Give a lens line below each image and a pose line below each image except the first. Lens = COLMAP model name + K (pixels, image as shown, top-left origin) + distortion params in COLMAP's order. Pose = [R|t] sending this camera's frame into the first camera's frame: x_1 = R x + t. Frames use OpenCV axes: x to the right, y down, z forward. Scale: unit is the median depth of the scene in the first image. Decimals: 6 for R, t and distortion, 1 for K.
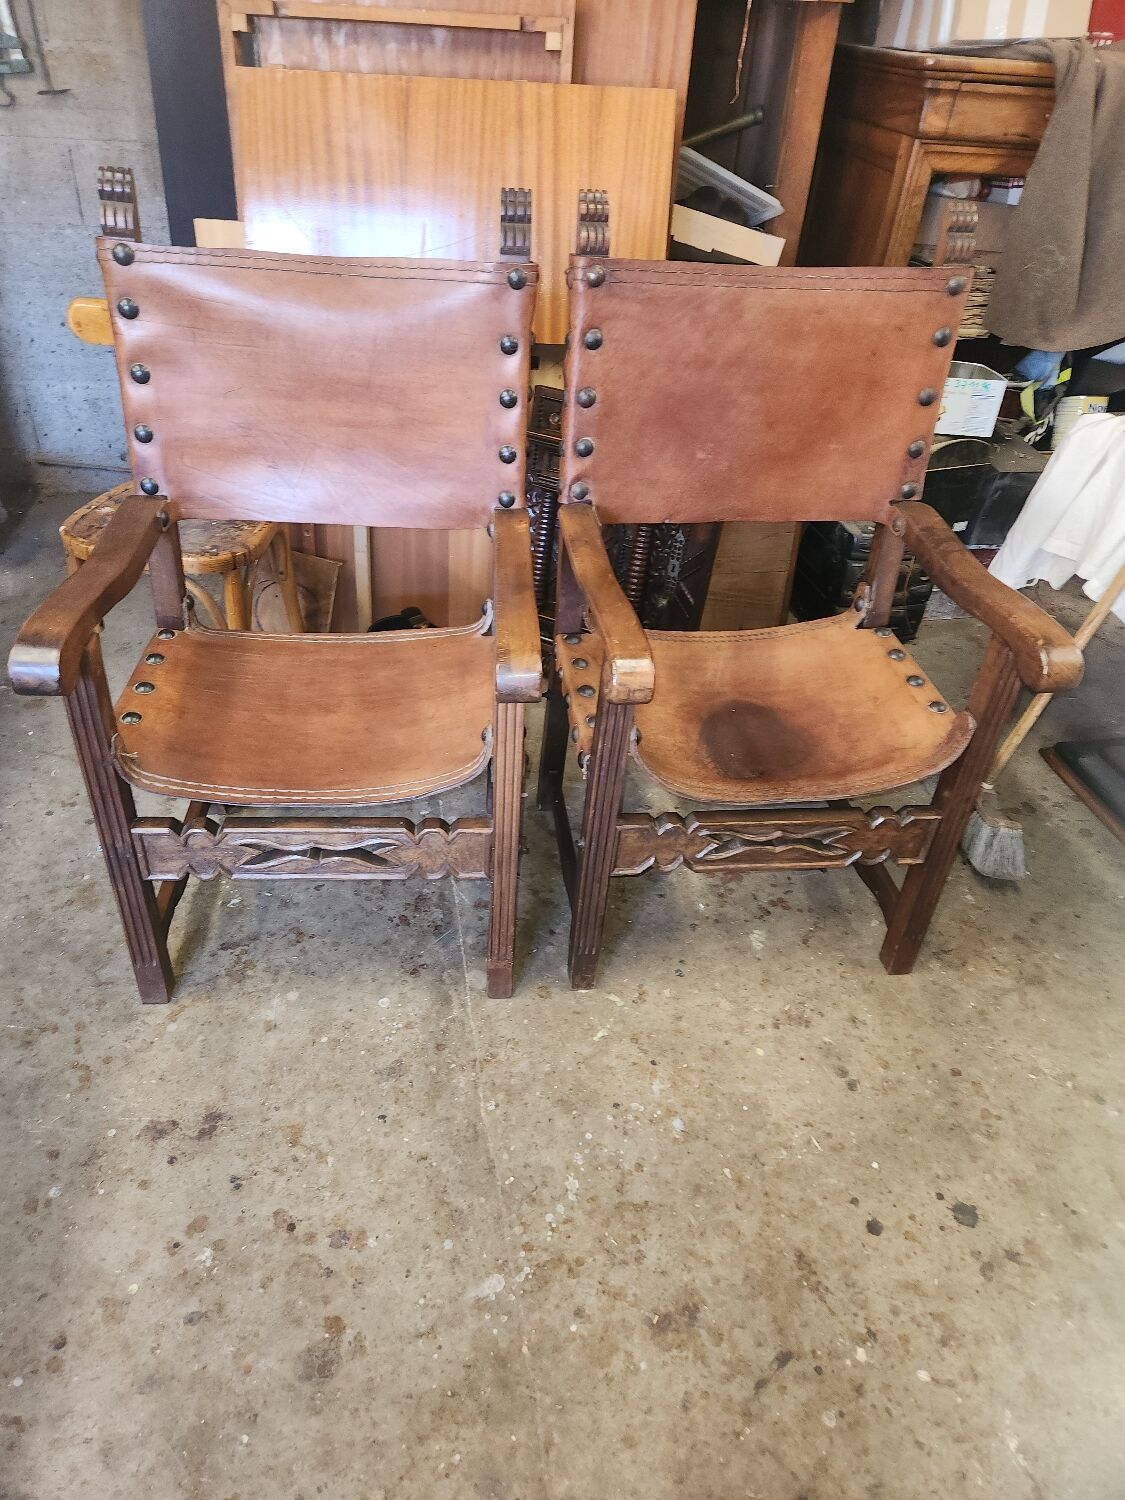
lens RADIAL K [[990.9, 0, 535.2], [0, 990.9, 740.0], [0, 0, 1]] dist [0.079049, -0.072033]
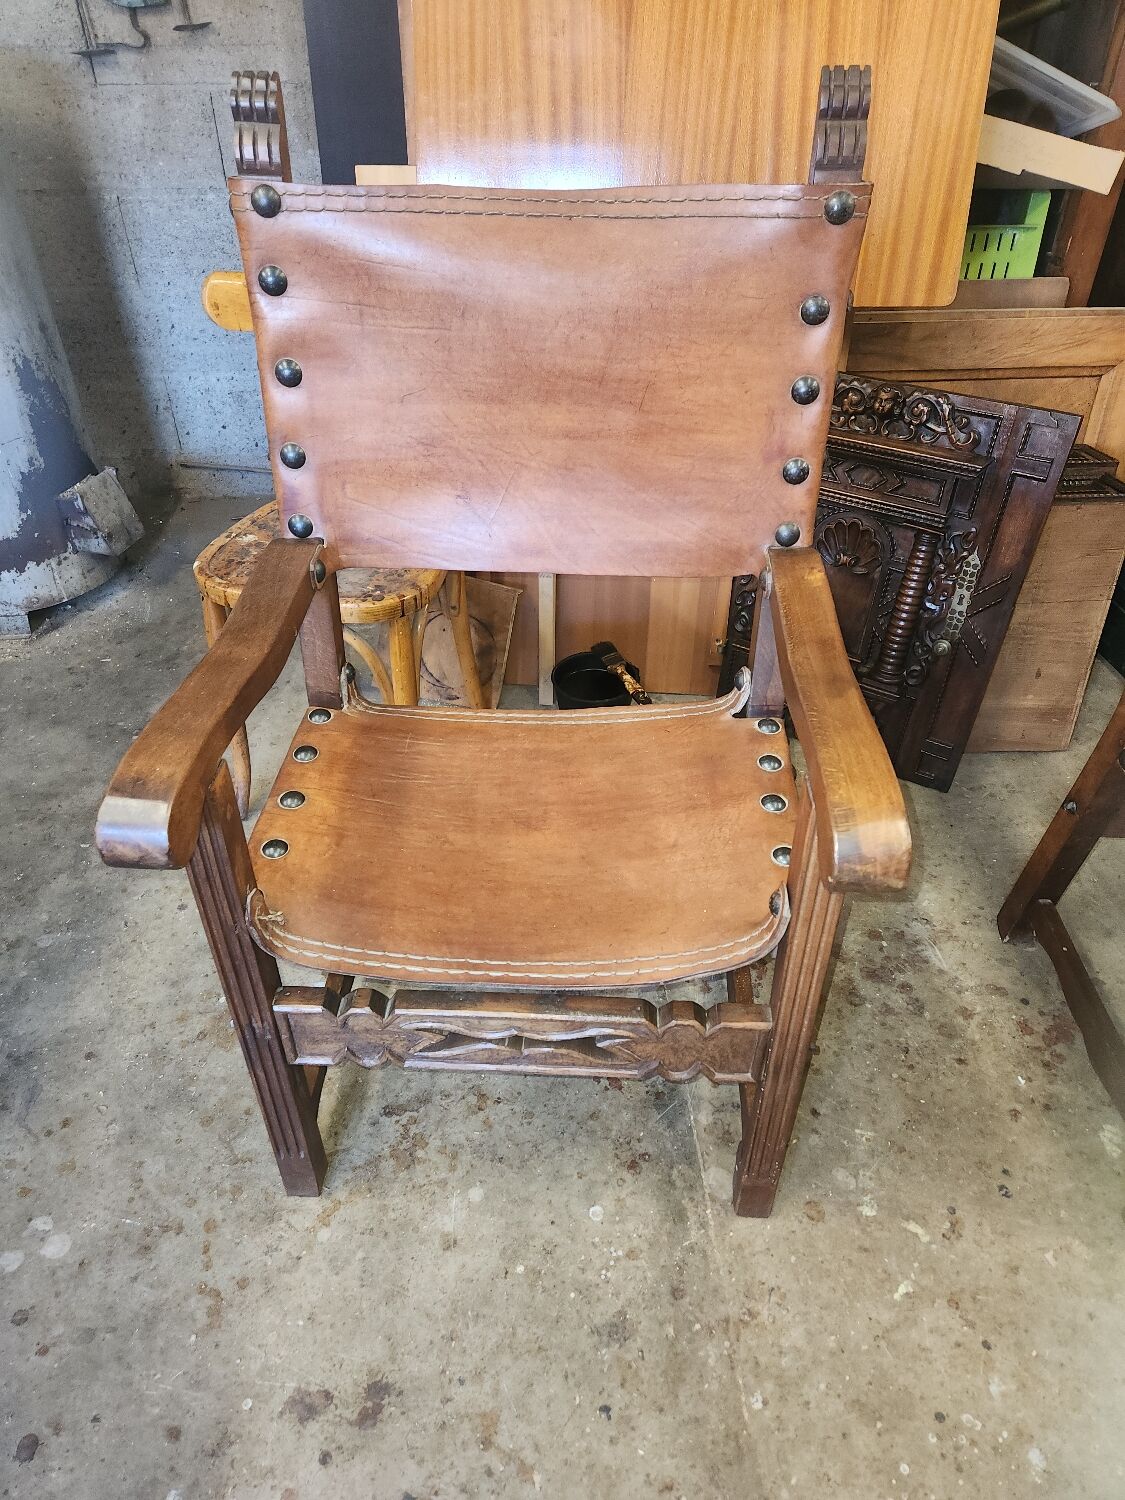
lens RADIAL K [[991.3, 0, 547.7], [0, 991.3, 752.5], [0, 0, 1]] dist [0.082219, -0.076138]
pose [[0.992491, 0.018215, -0.120951, -0.113696], [-0.013592, 0.999149, 0.038934, -0.119997], [0.121558, -0.036998, 0.991895, 0.292249]]
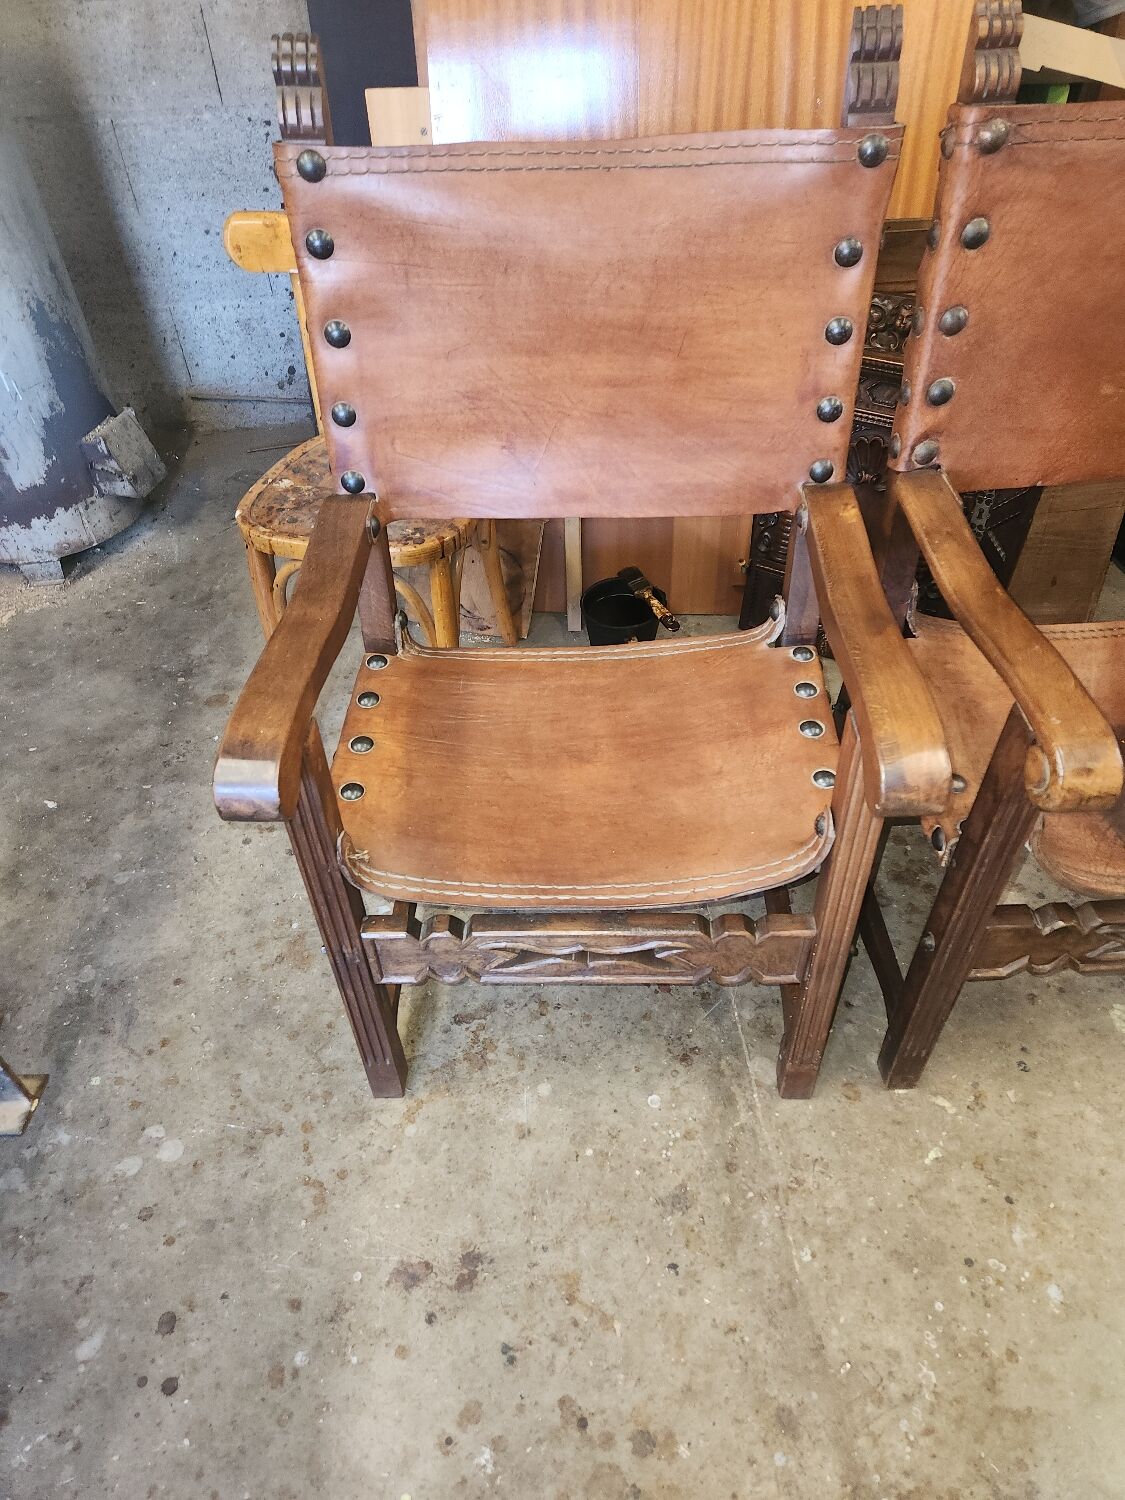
lens RADIAL K [[988.9, 0, 558.7], [0, 988.9, 758.0], [0, 0, 1]] dist [0.082228, -0.073409]
pose [[0.993112, -0.012189, -0.116531, -0.143751], [0.028195, 0.990210, 0.136710, -0.146713], [0.113724, -0.139054, 0.983733, 0.241199]]
